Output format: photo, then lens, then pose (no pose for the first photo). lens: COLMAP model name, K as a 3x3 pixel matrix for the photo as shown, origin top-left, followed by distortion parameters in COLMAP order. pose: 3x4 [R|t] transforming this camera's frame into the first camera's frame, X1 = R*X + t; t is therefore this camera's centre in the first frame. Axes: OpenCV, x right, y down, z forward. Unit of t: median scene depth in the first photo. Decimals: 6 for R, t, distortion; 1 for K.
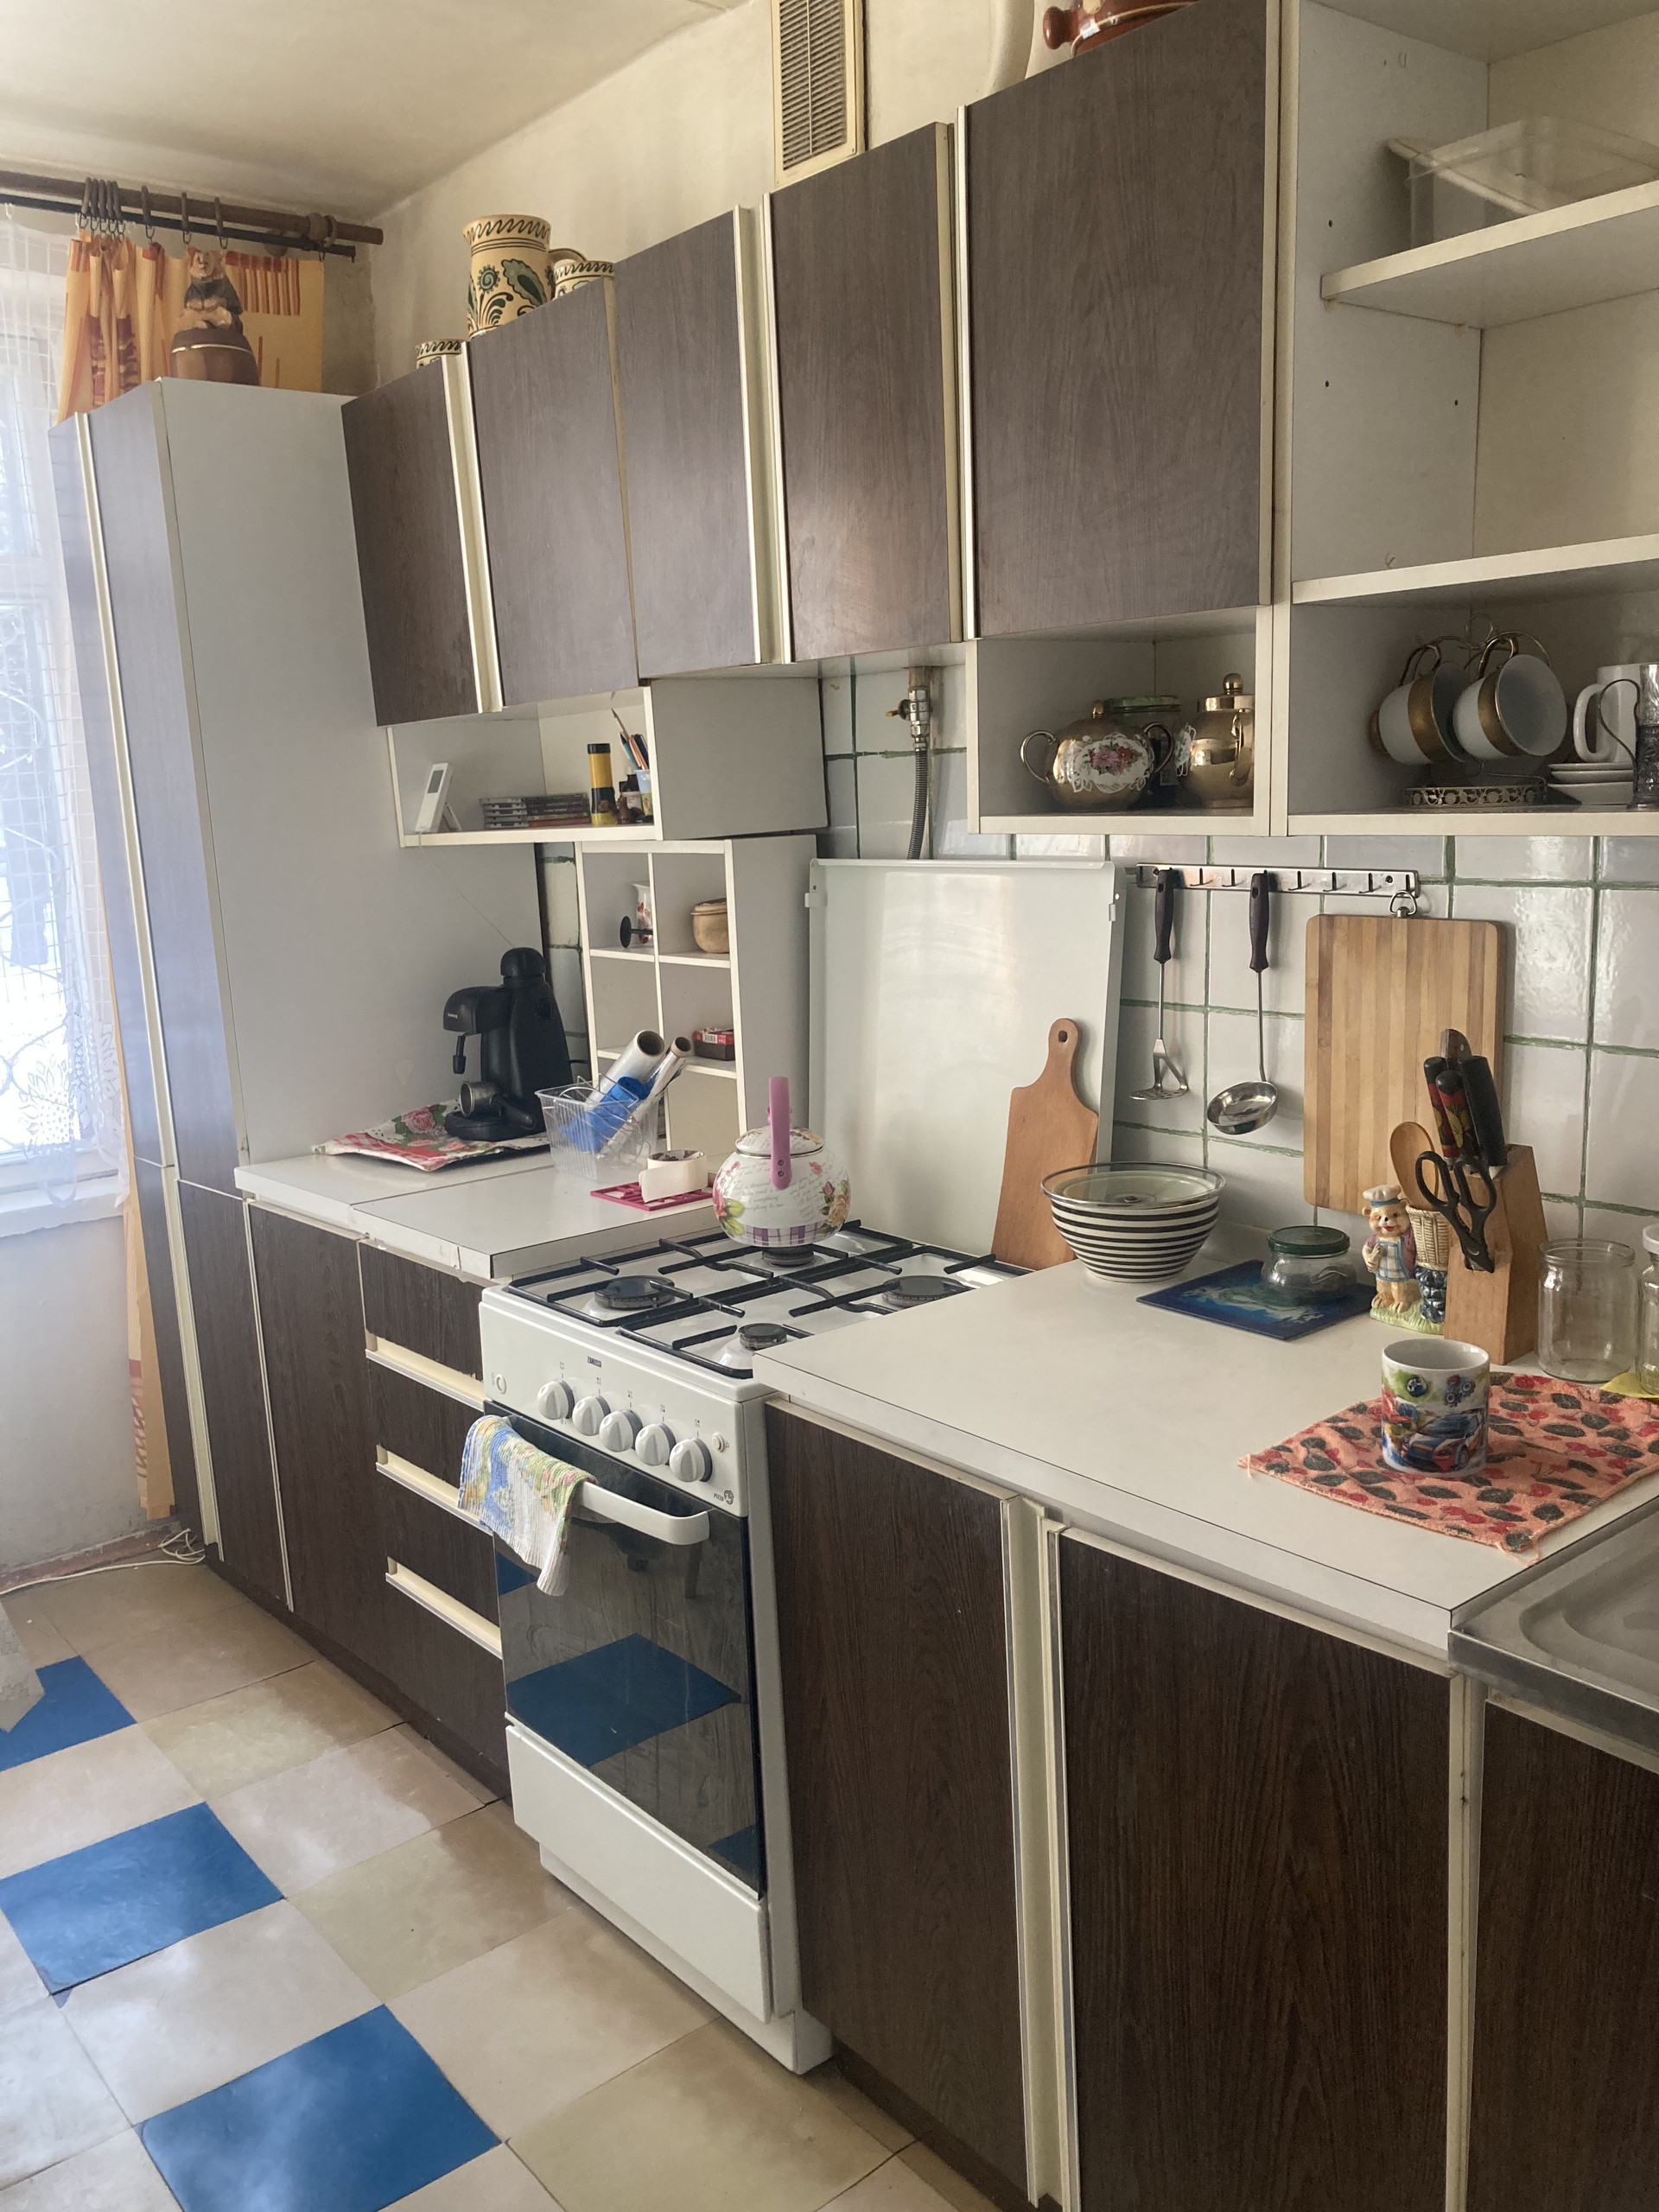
lens RADIAL K [[1836.2, 0, 828.2], [0, 1836.2, 1107.2], [0, 0, 1]] dist [0.009693, 0.000555]
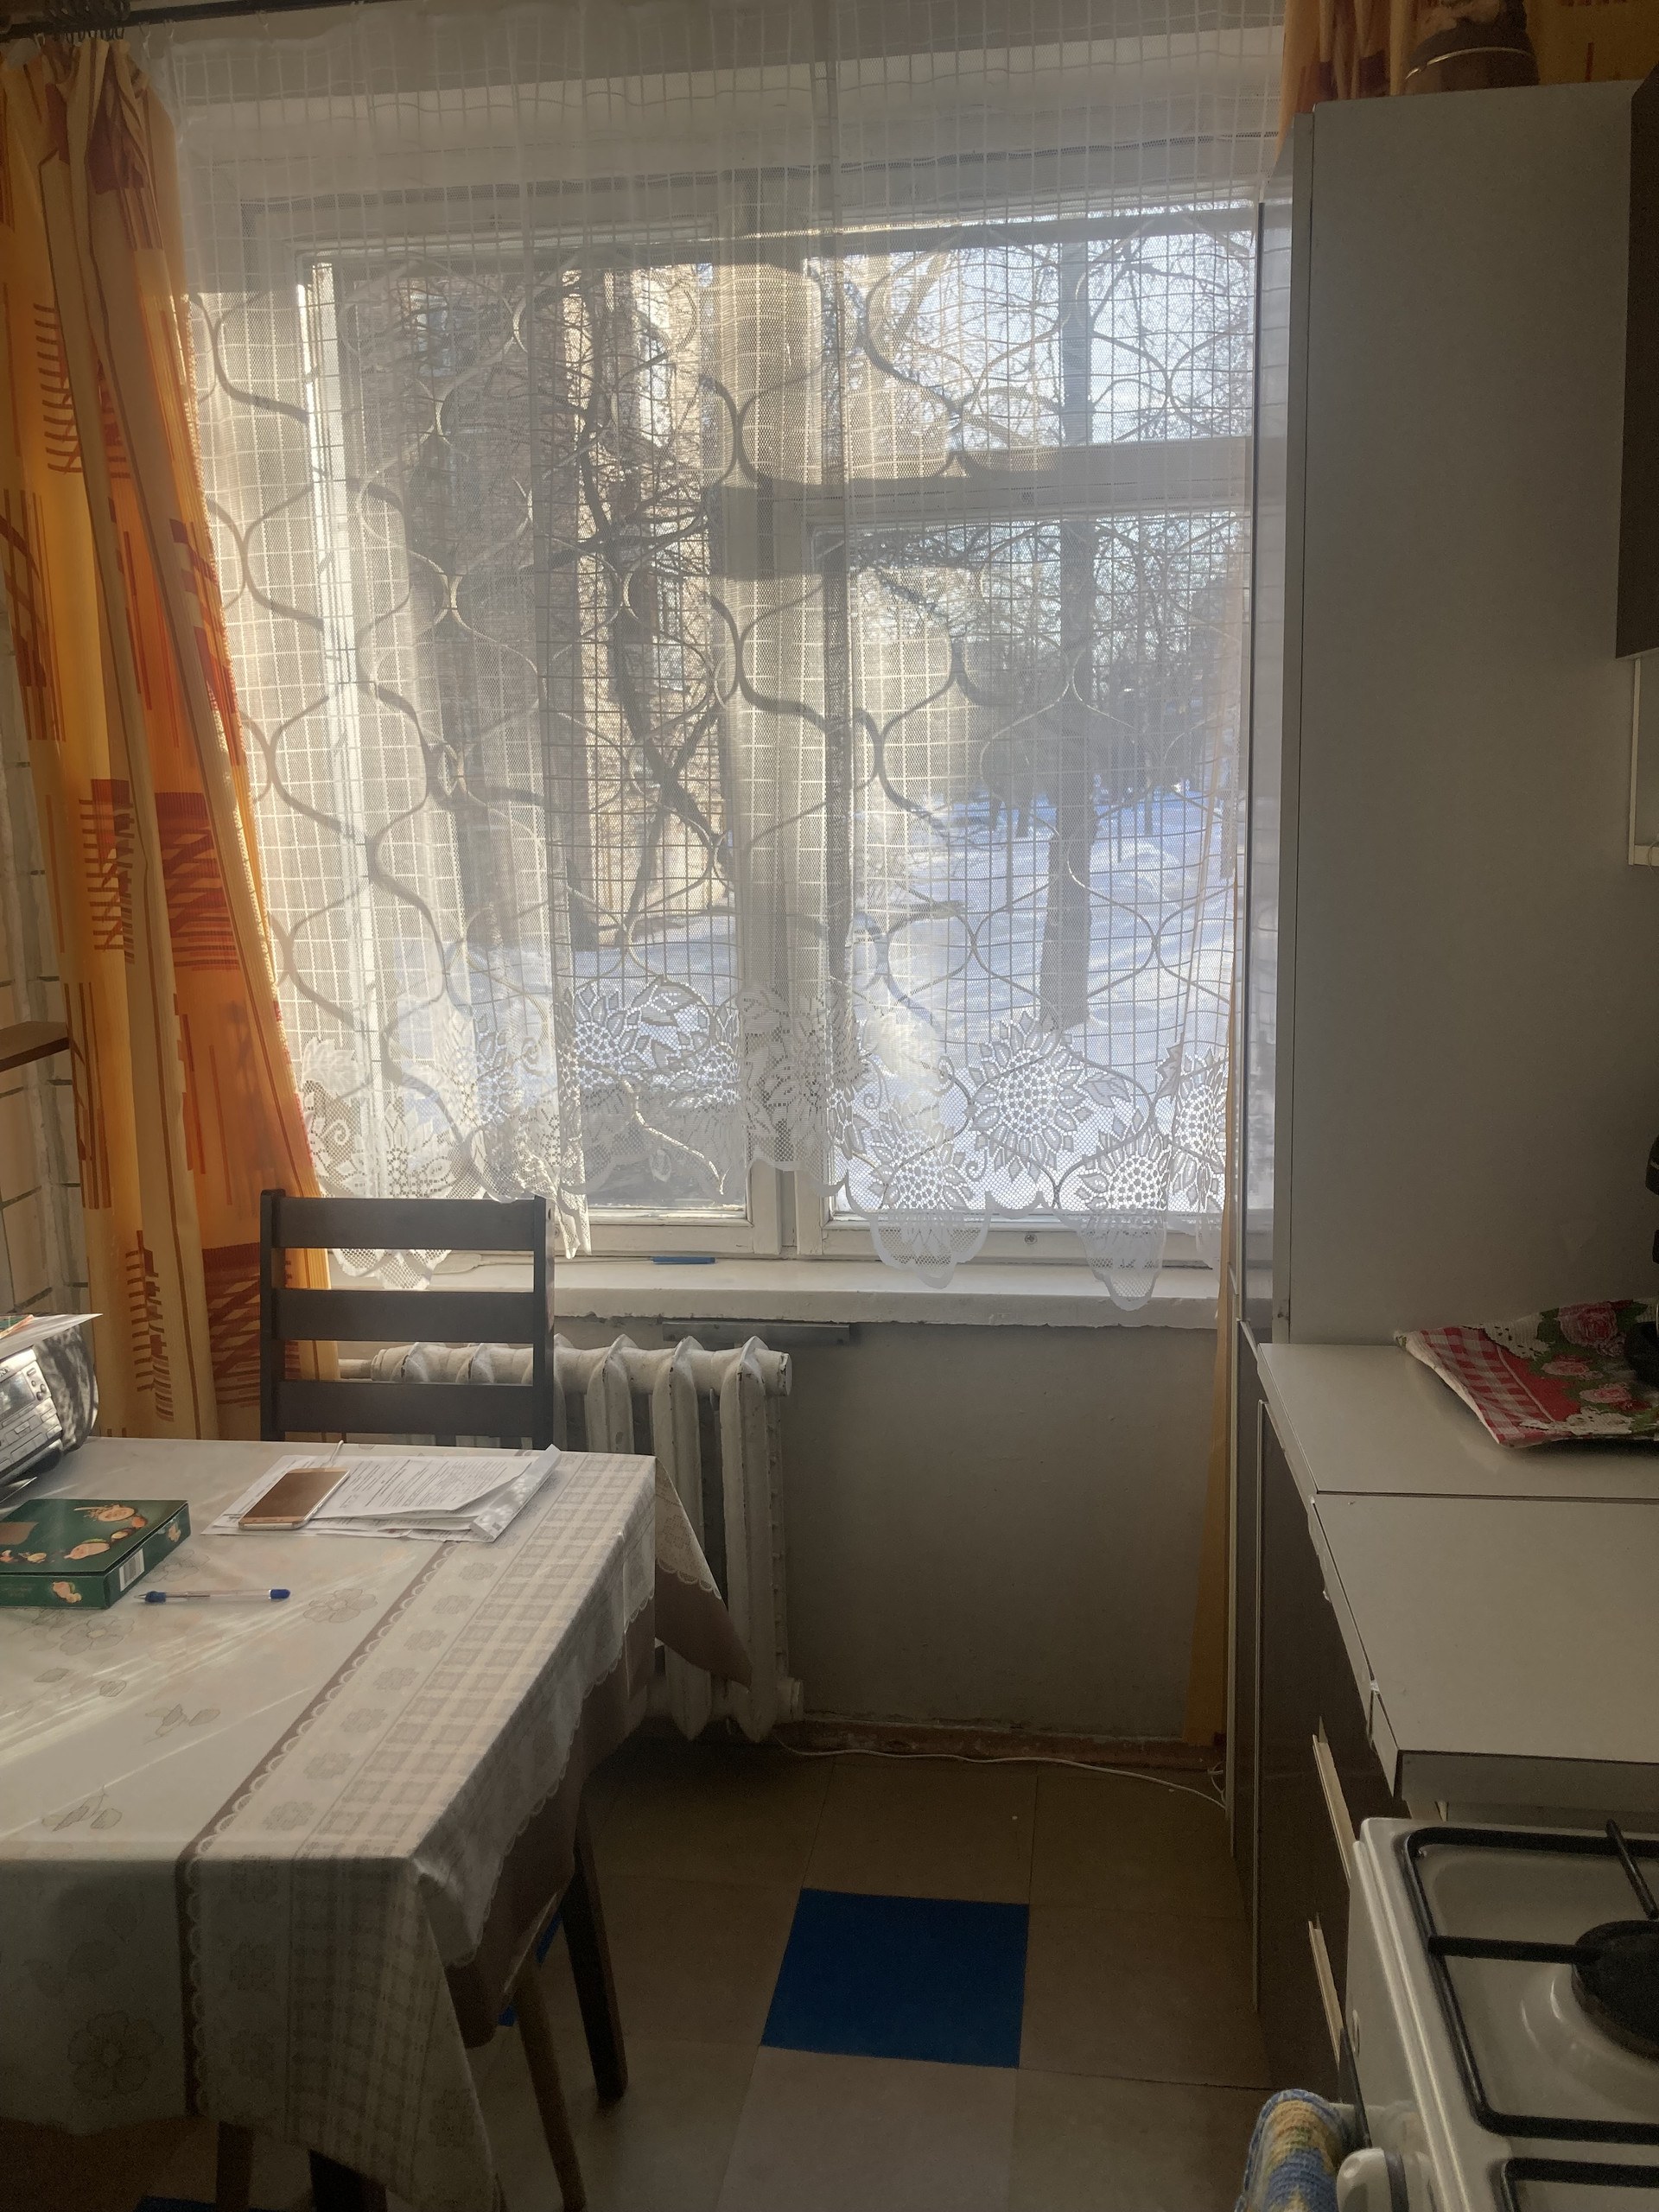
lens RADIAL K [[1836.2, 0, 839.4], [0, 1836.2, 1111.2], [0, 0, 1]] dist [0.009693, 0.000555]
pose [[0.689098, 0.158006, -0.707233, 0.022270], [-0.136690, 0.986762, 0.087273, -0.080539], [0.711660, 0.036532, 0.701574, 0.408294]]
